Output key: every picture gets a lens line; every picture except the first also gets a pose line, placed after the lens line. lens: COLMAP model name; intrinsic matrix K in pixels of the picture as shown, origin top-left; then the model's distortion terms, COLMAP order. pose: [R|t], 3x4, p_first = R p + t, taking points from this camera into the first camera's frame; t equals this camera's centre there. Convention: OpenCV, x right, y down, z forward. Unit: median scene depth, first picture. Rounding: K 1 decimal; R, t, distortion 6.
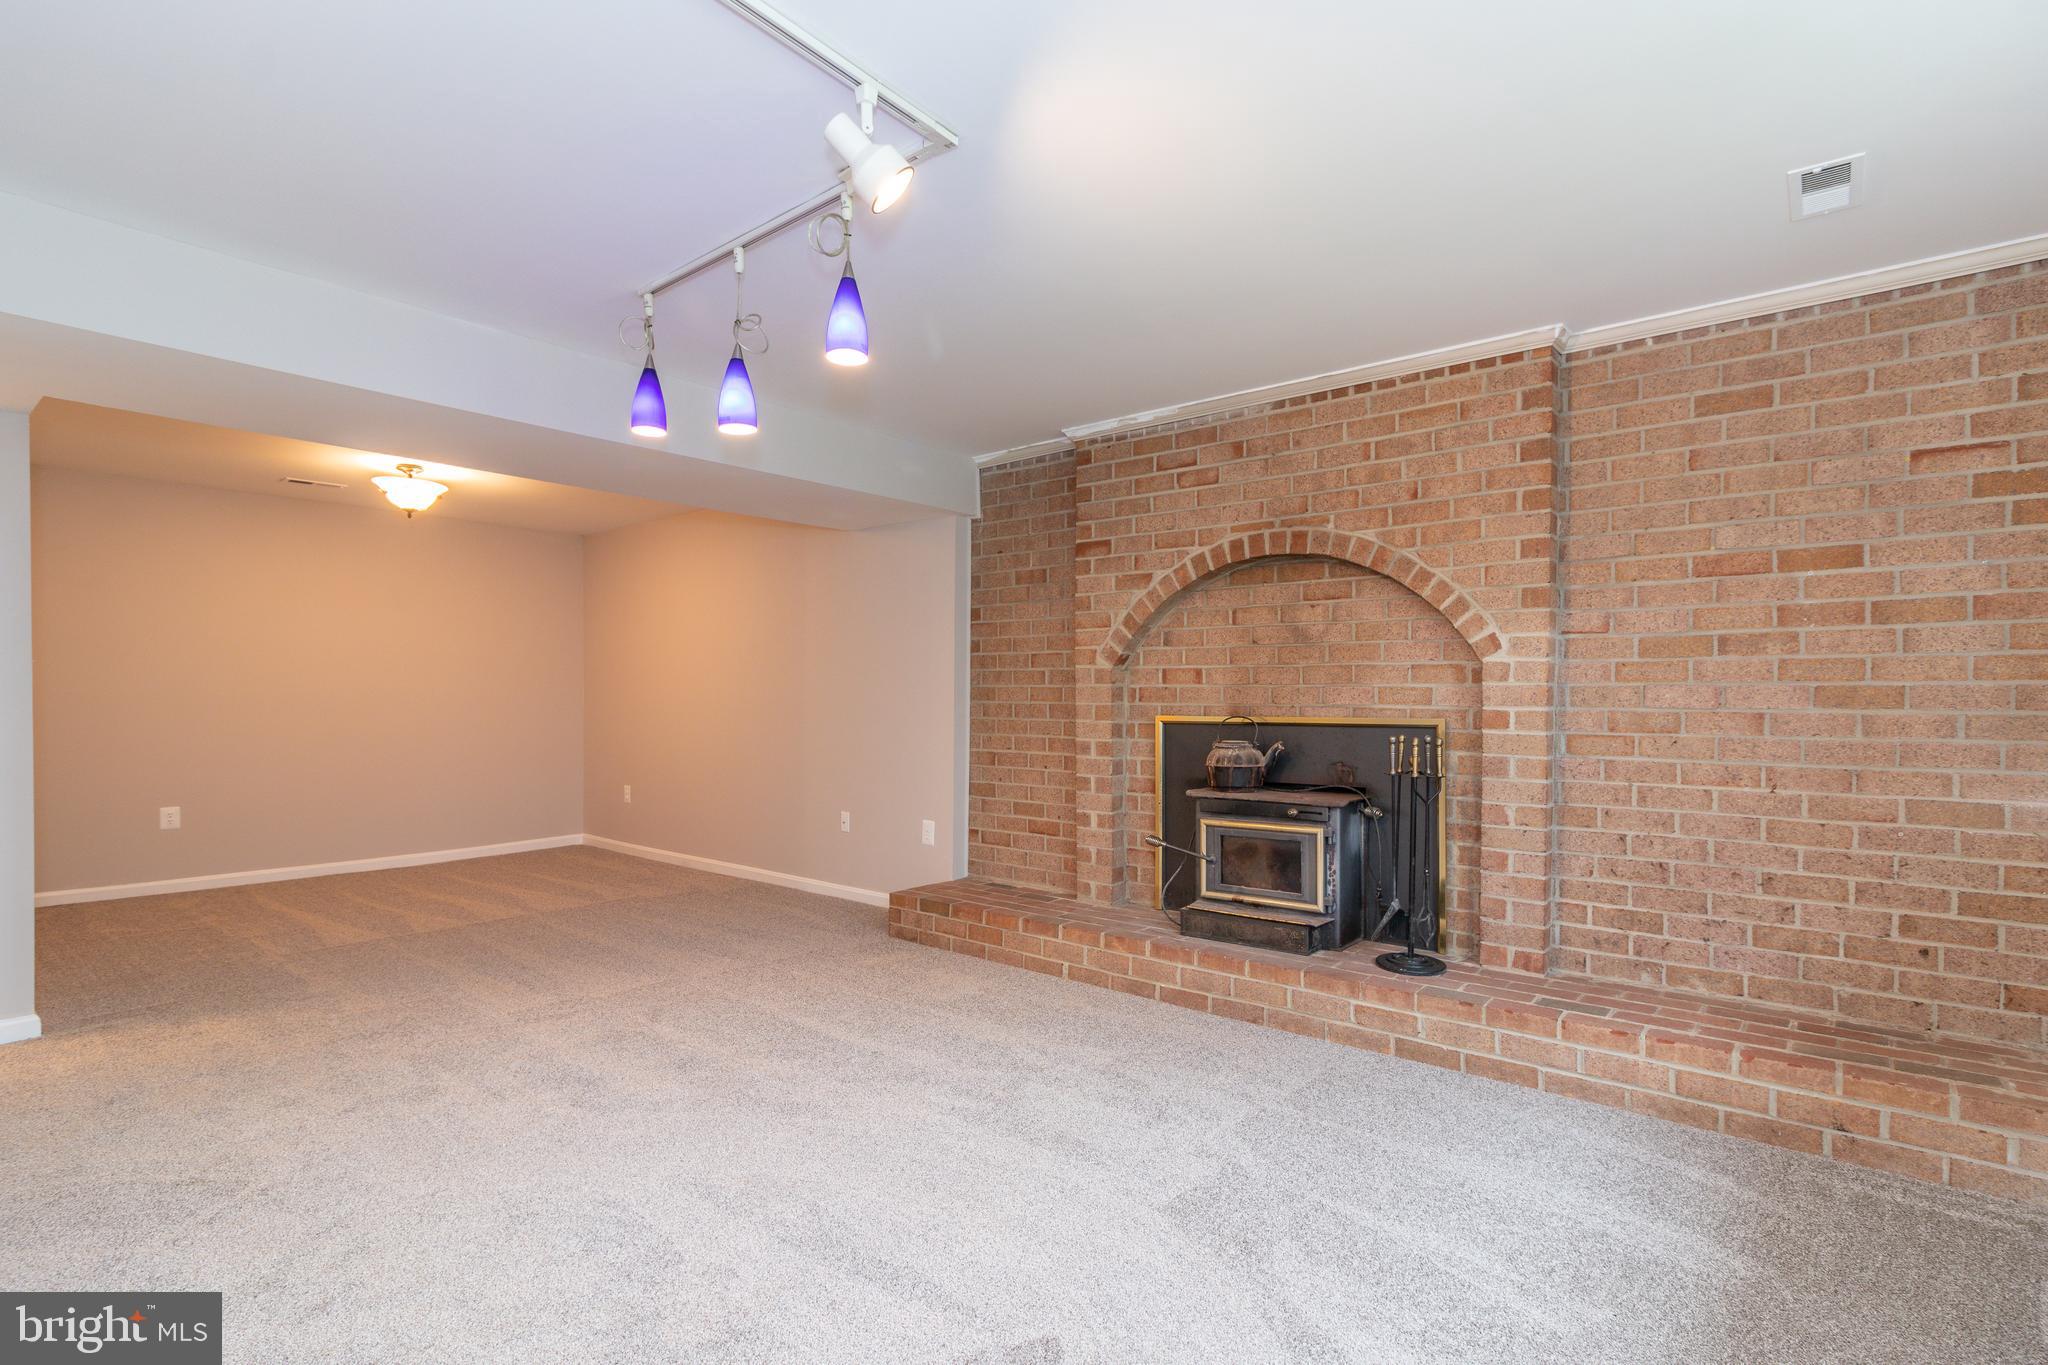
lens RADIAL K [[977.9, 0, 1040.0], [0, 977.9, 709.3], [0, 0, 1]] dist [0.000913, 0.000320]
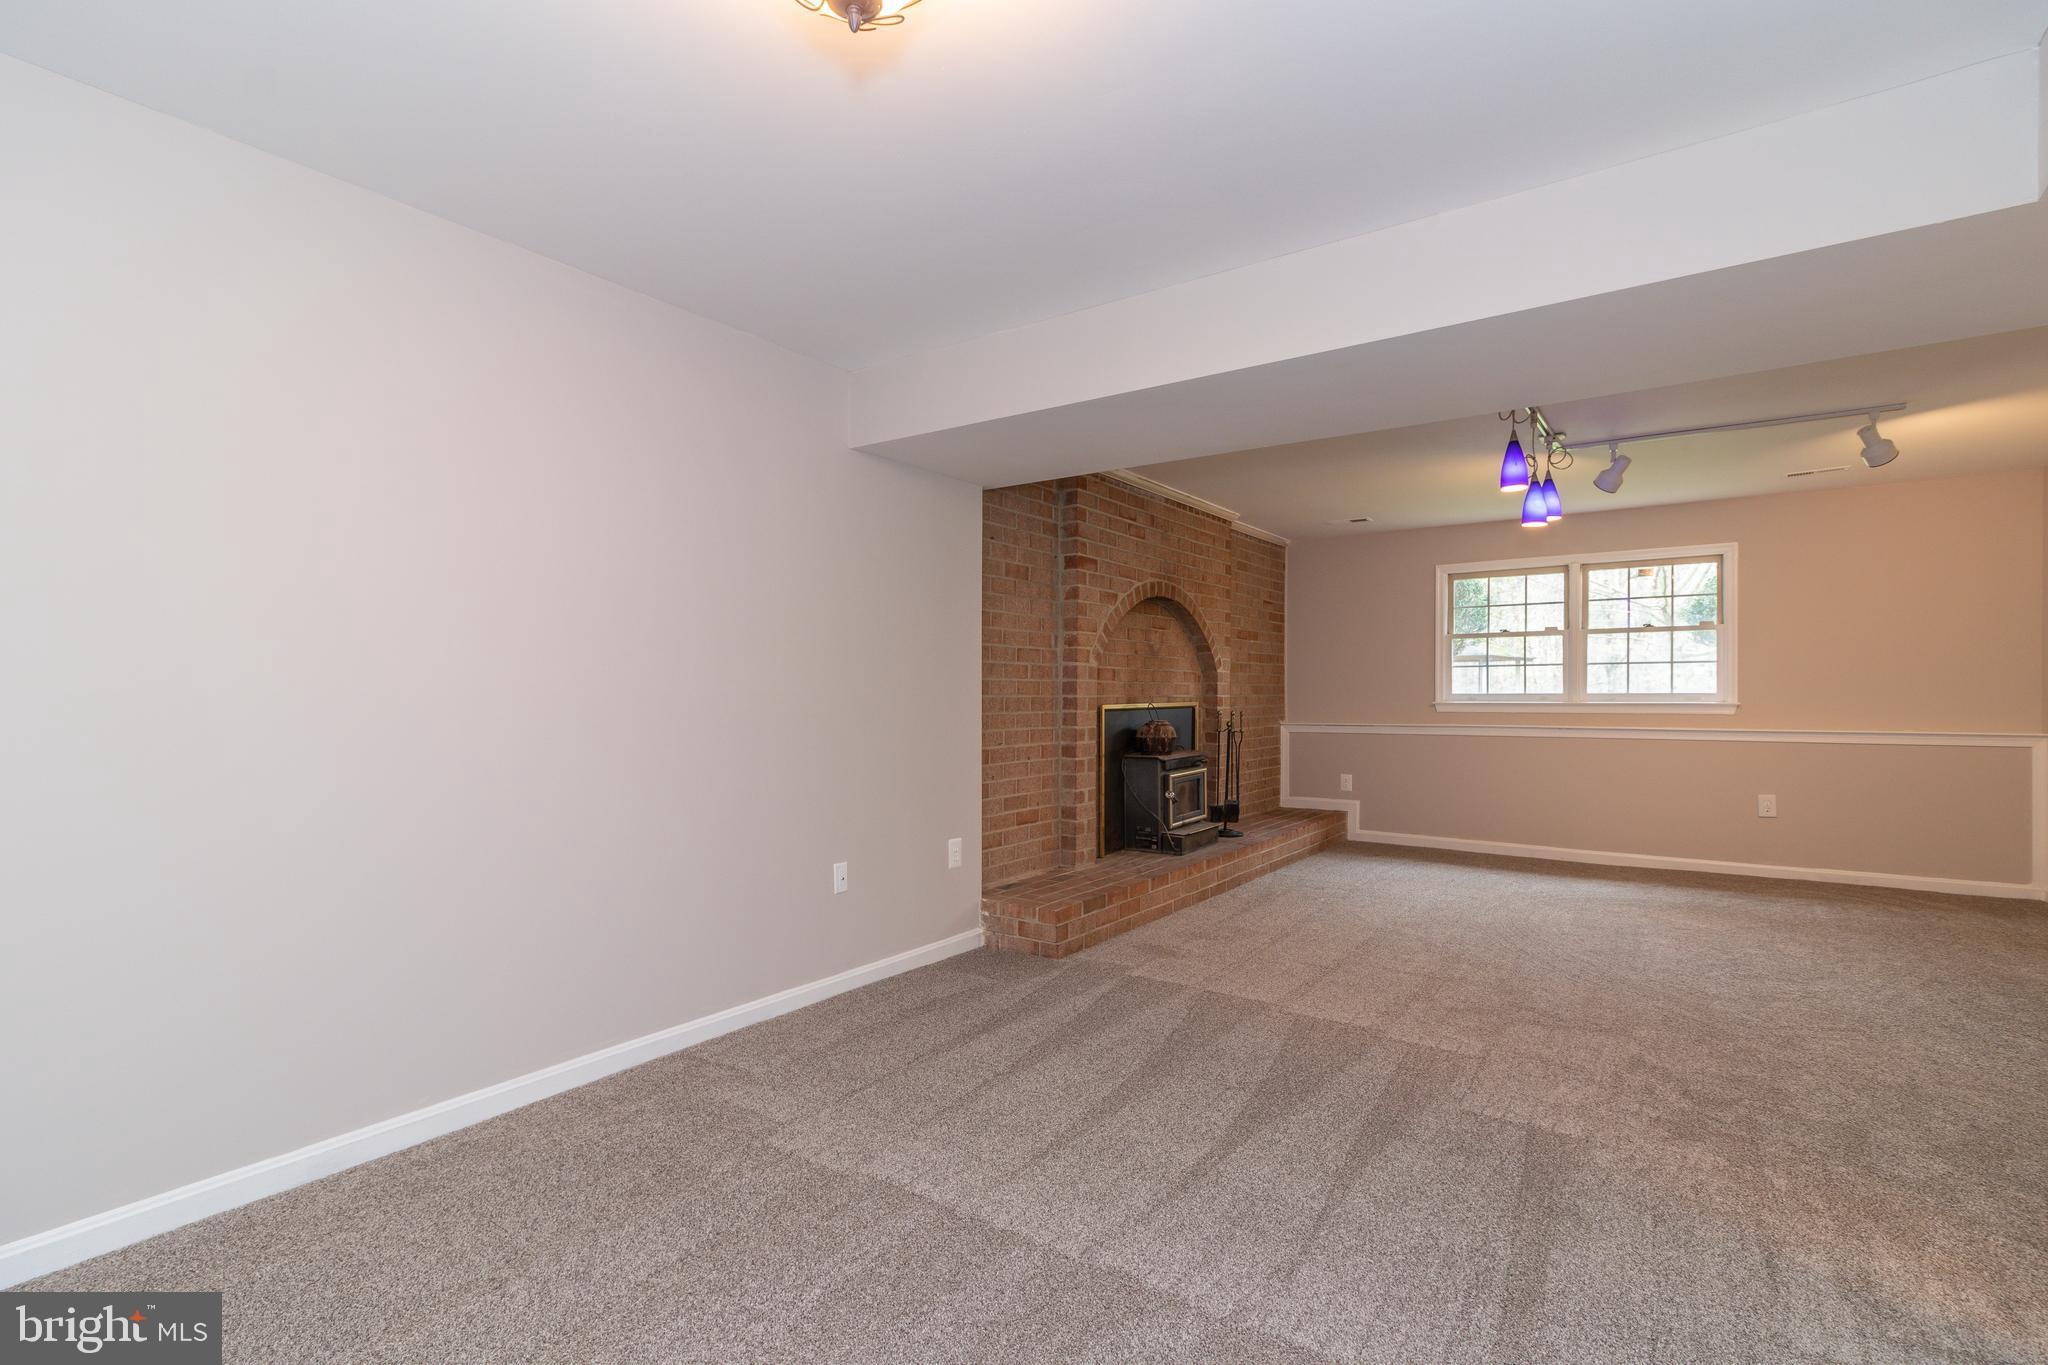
lens RADIAL K [[977.9, 0, 1010.4], [0, 977.9, 698.5], [0, 0, 1]] dist [0.000913, 0.000320]
pose [[-0.072159, -0.010334, 0.997340, -1.223929], [0.012555, 0.999858, 0.011268, -0.019262], [-0.997314, 0.013334, -0.072019, 1.302929]]
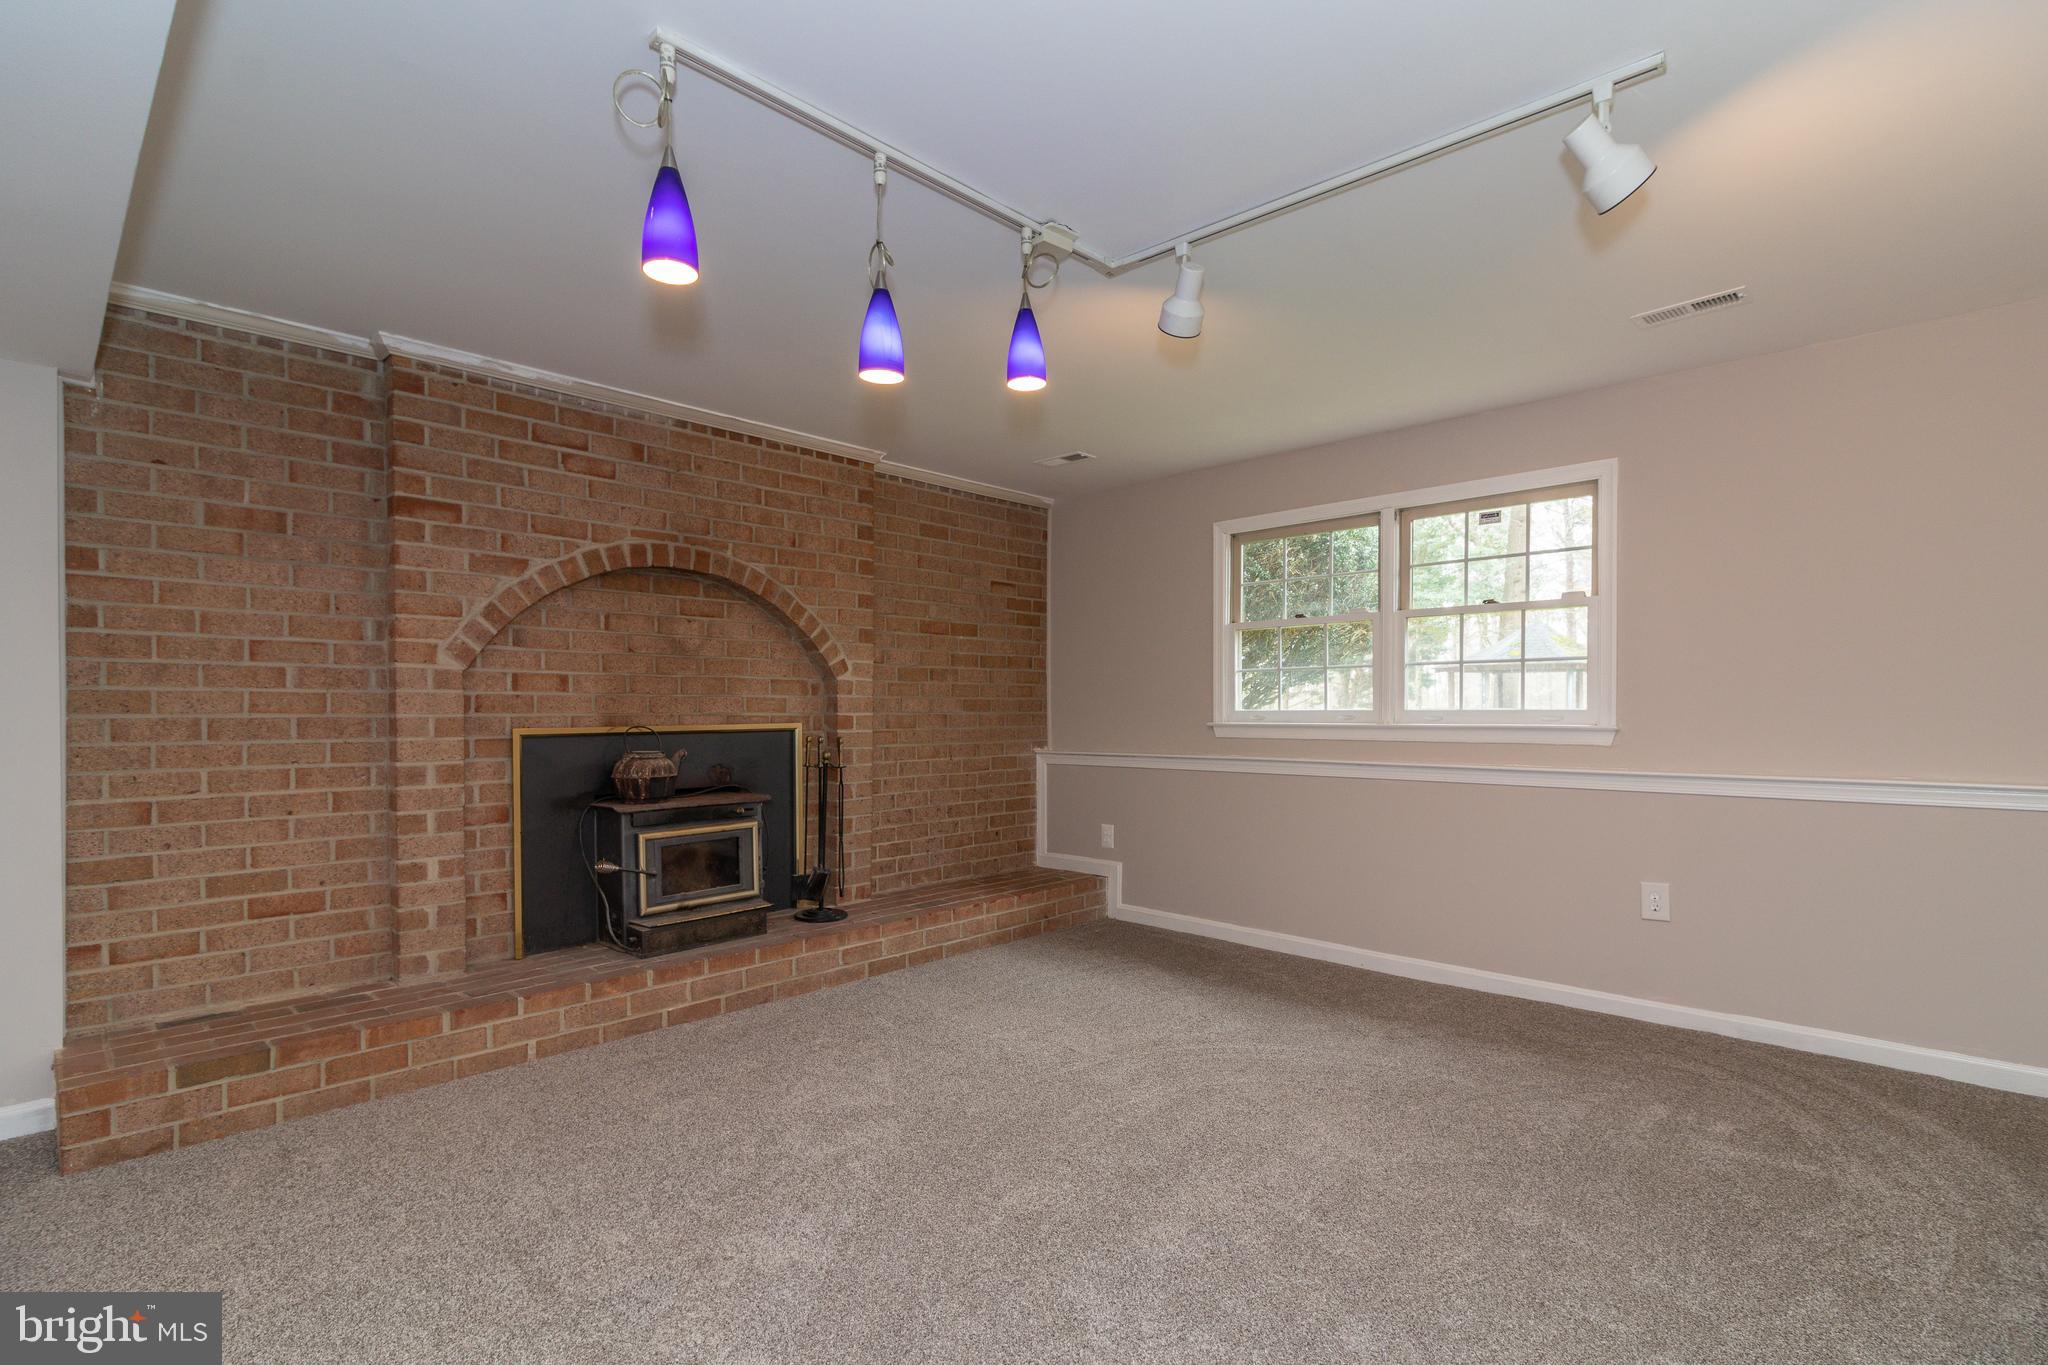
lens RADIAL K [[977.9, 0, 1019.9], [0, 977.9, 723.0], [0, 0, 1]] dist [0.000913, 0.000320]
pose [[0.077259, -0.018746, 0.996835, -0.734037], [0.014144, 0.999743, 0.017705, -0.007742], [-0.996911, 0.012732, 0.077504, 0.541791]]
